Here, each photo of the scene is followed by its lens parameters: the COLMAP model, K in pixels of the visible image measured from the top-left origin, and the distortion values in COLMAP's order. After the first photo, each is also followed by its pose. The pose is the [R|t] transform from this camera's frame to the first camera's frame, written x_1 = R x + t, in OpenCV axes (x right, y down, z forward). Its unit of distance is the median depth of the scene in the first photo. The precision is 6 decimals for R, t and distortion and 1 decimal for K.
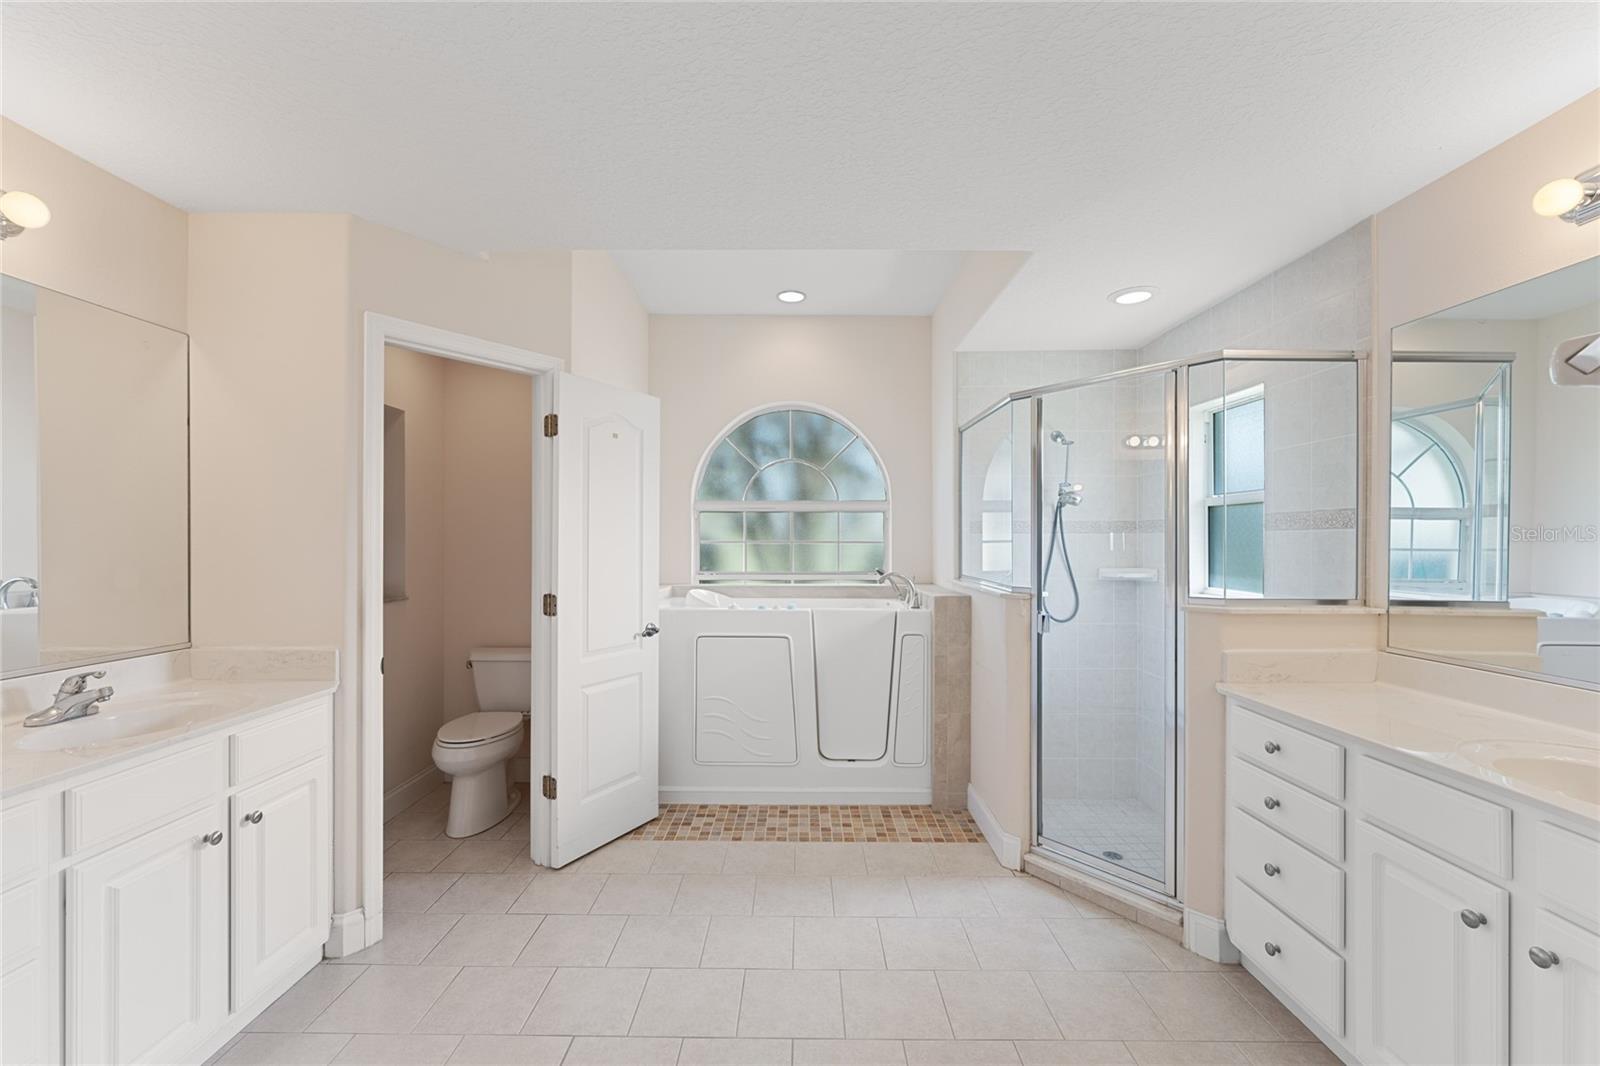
lens RADIAL K [[692.1, 0, 794.5], [0, 692.1, 537.8], [0, 0, 1]] dist [-0.000545, -0.000049]
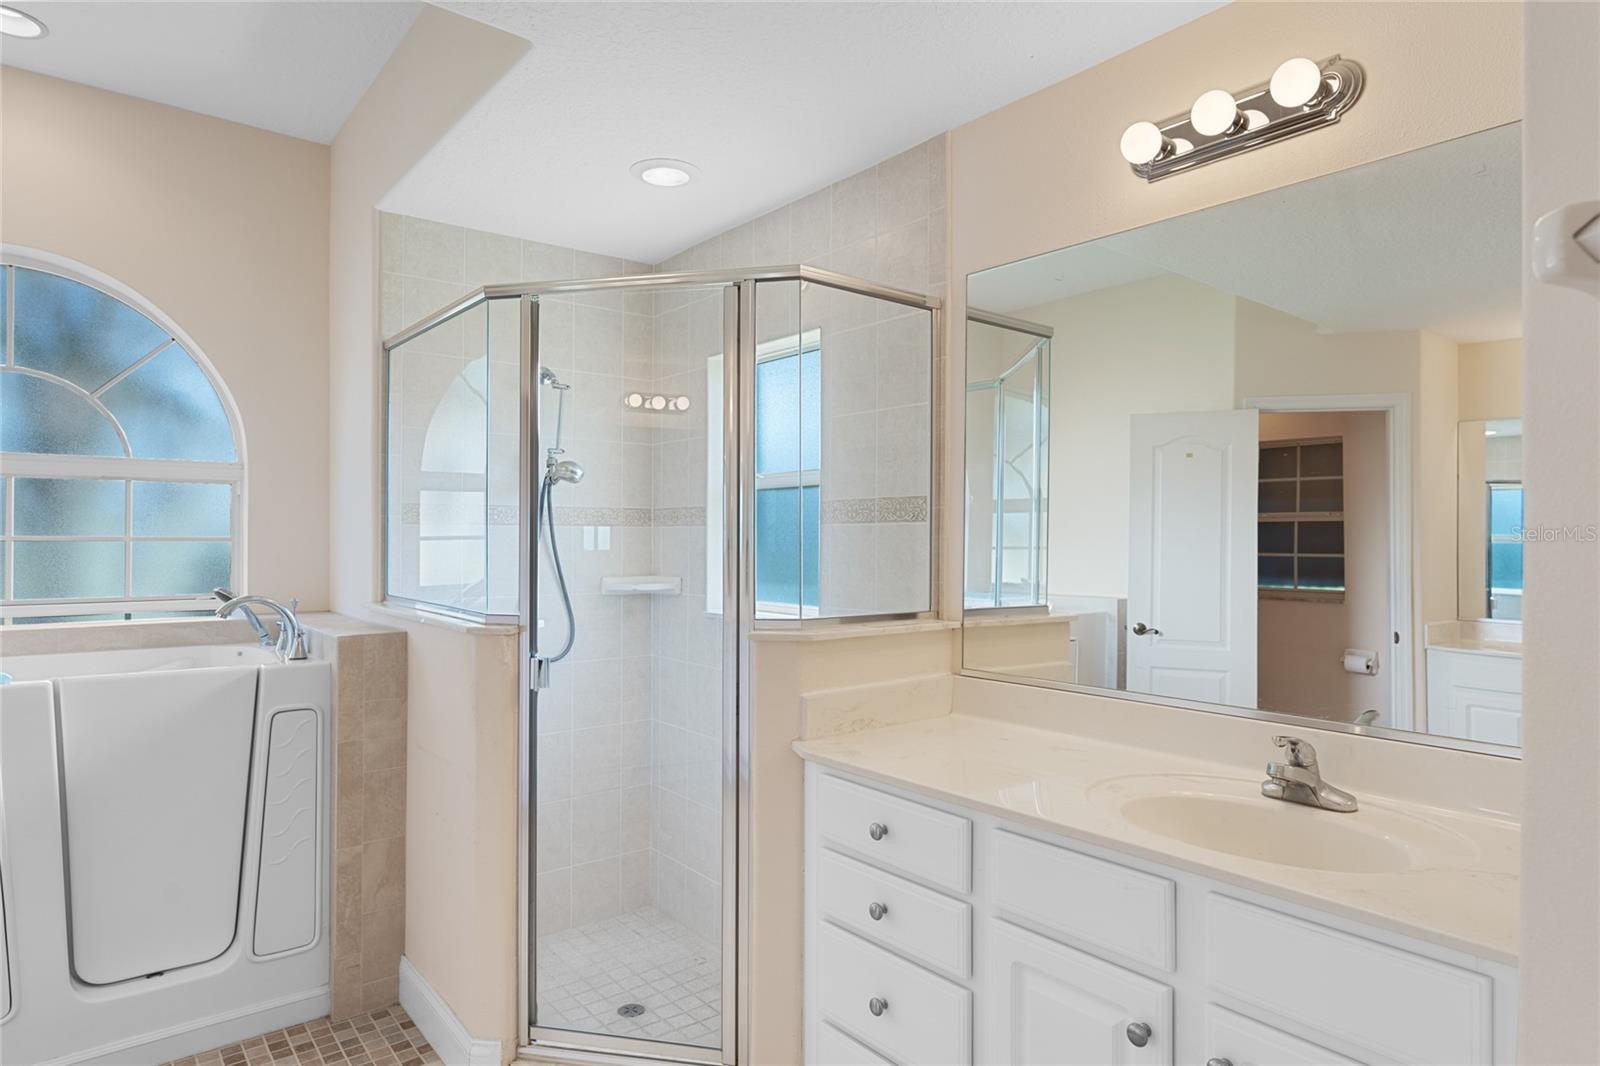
lens RADIAL K [[927.2, 0, 796.0], [0, 927.2, 529.0], [0, 0, 1]] dist [0.004758, -0.001344]
pose [[0.775031, 0.004419, 0.631908, 0.017437], [-0.003221, 0.999990, -0.003042, -0.001101], [-0.631916, 0.000322, 0.775037, 0.212268]]
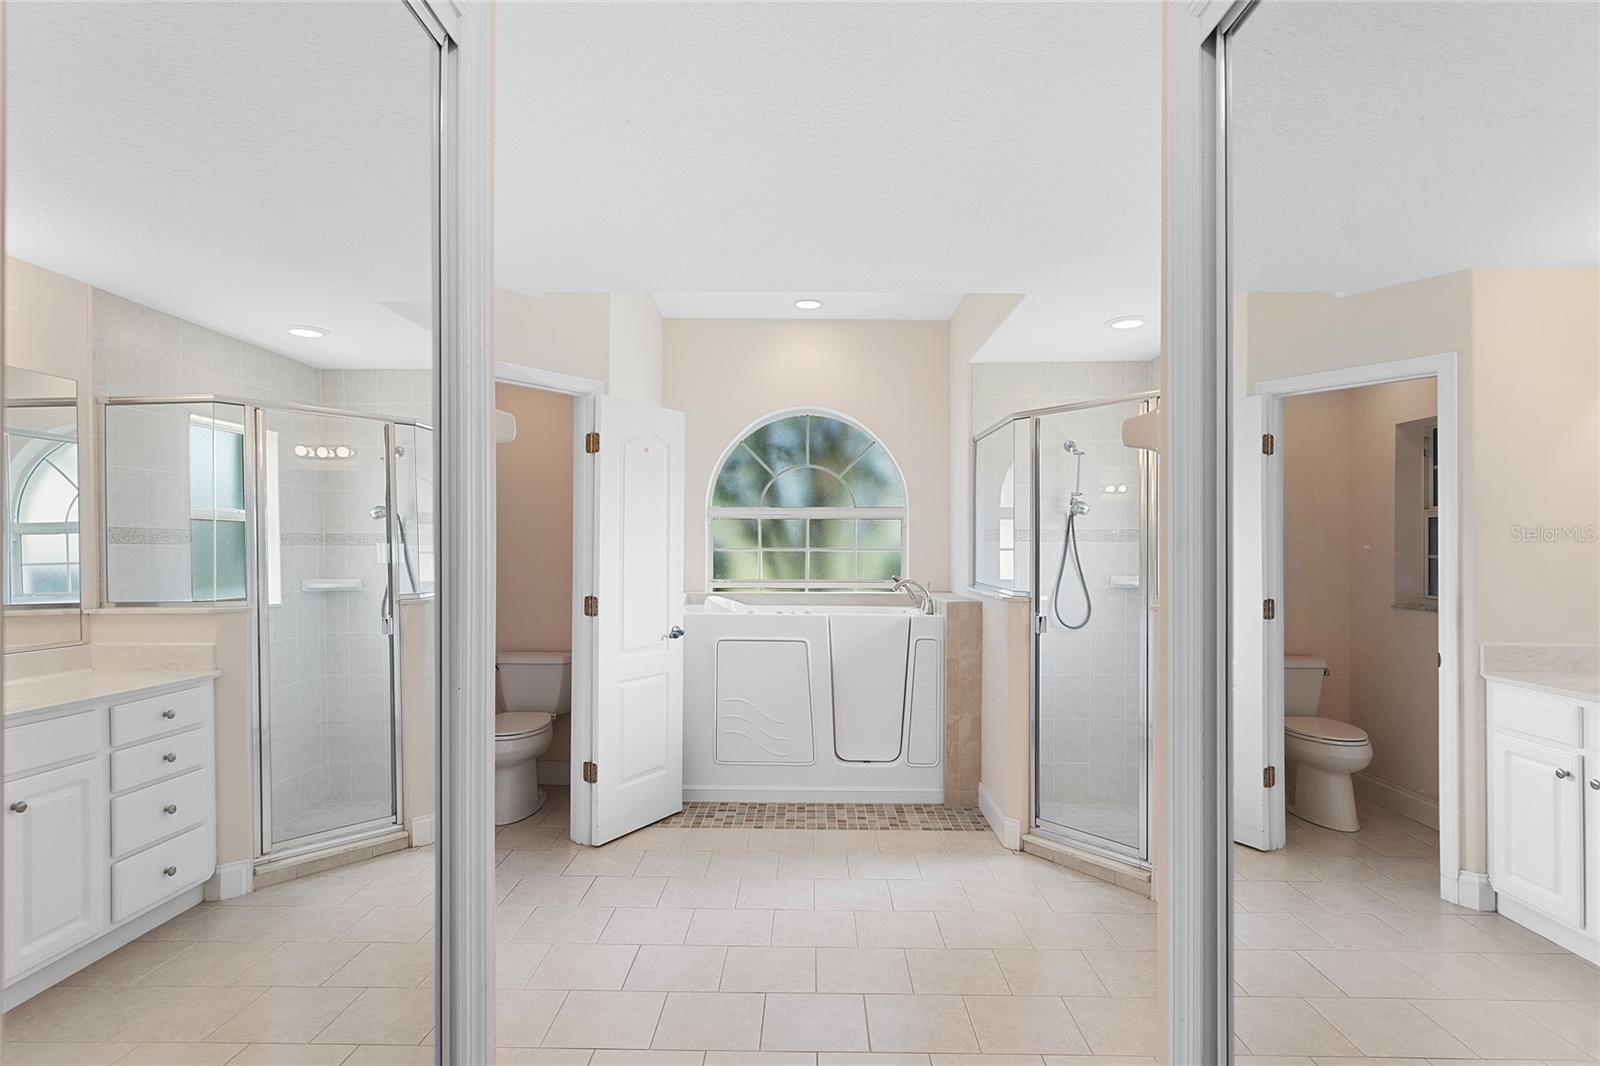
lens RADIAL K [[964.9, 0, 788.0], [0, 964.9, 546.0], [0, 0, 1]] dist [0.031503, 0.000529]
pose [[0.999955, 0.002498, -0.009184, -0.025560], [-0.002469, 0.999992, 0.003212, -0.003978], [0.009192, -0.003189, 0.999953, -0.503336]]
